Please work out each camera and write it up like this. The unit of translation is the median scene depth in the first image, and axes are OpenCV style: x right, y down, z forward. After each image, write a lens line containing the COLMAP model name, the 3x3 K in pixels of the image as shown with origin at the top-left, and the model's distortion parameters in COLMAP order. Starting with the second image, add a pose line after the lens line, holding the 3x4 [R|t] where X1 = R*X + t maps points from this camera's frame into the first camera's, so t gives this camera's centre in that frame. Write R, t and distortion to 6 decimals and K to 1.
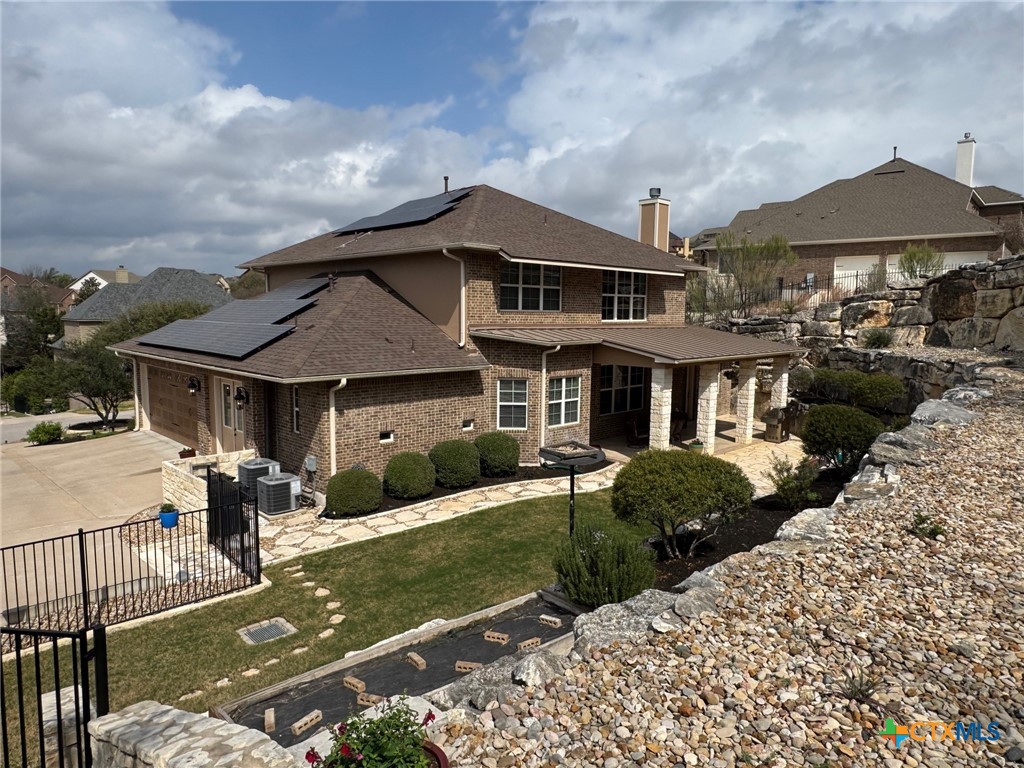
lens RADIAL K [[652.7, 0, 512.6], [0, 652.7, 386.4], [0, 0, 1]] dist [-0.005727, 0.002872]
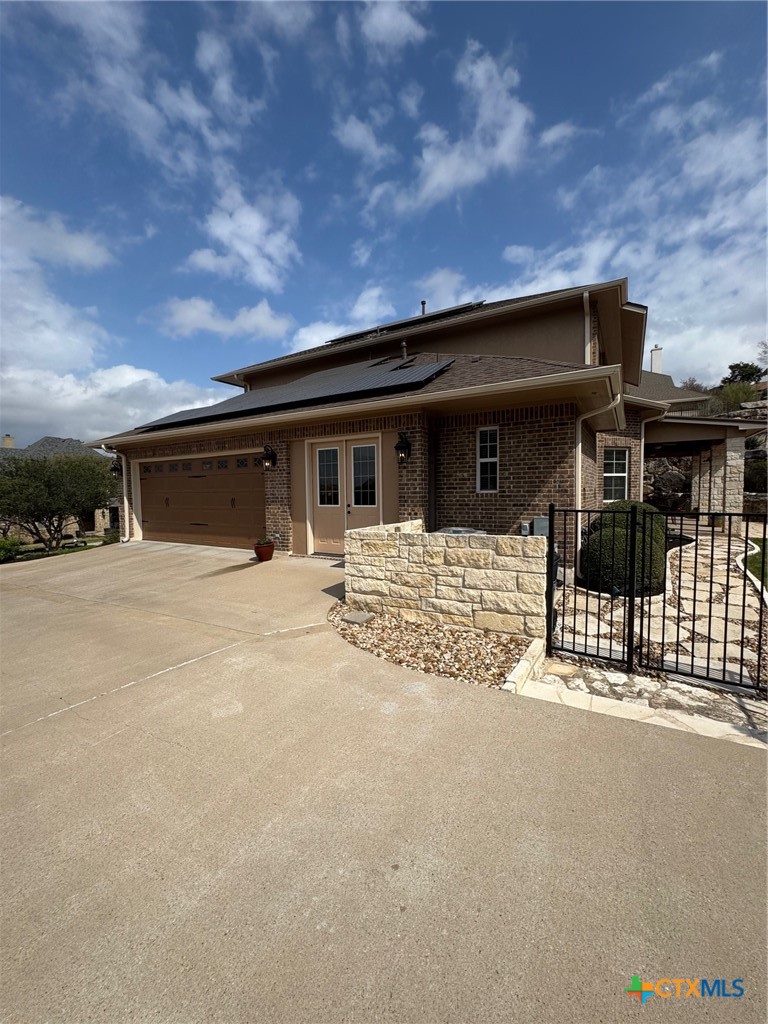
lens RADIAL K [[408.2, 0, 386.0], [0, 408.2, 513.2], [0, 0, 1]] dist [-0.003045, -0.000100]
pose [[0.968324, -0.037372, 0.246885, -0.501394], [0.051510, 0.997367, -0.051056, 0.101389], [-0.244326, 0.062156, 0.967699, 0.529028]]
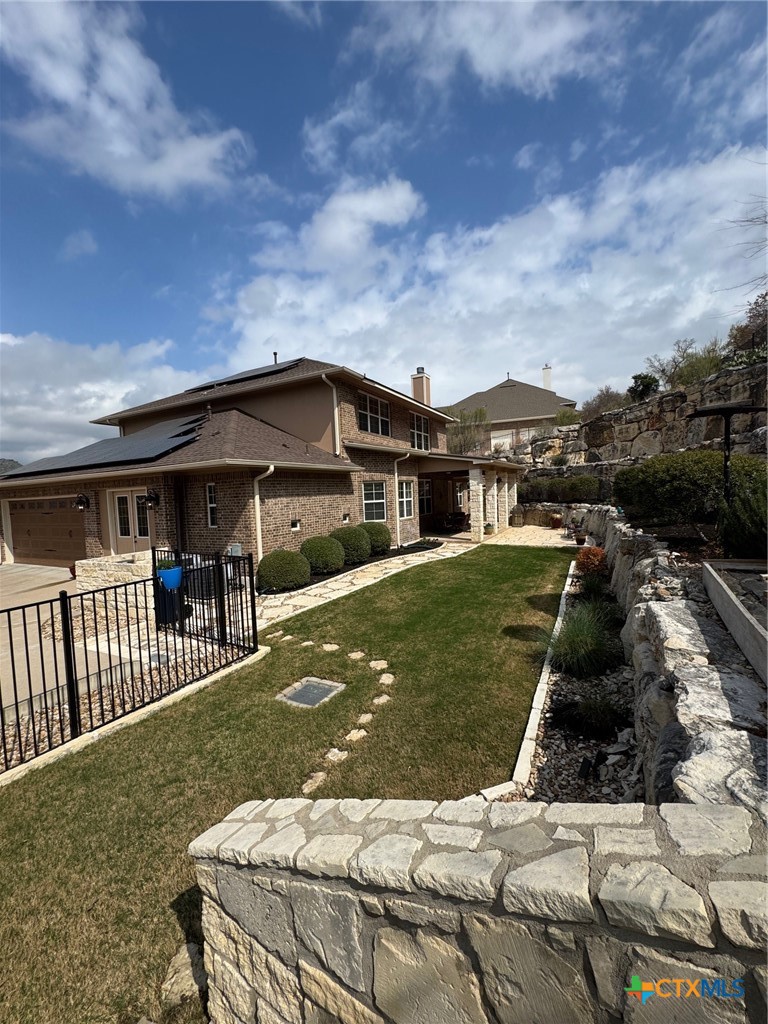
lens RADIAL K [[408.2, 0, 384.1], [0, 408.2, 510.2], [0, 0, 1]] dist [-0.003045, -0.000100]
pose [[0.950024, -0.065996, 0.305122, -0.239702], [0.088084, 0.994353, -0.059182, 0.097865], [-0.299494, 0.083100, 0.950472, 0.242318]]
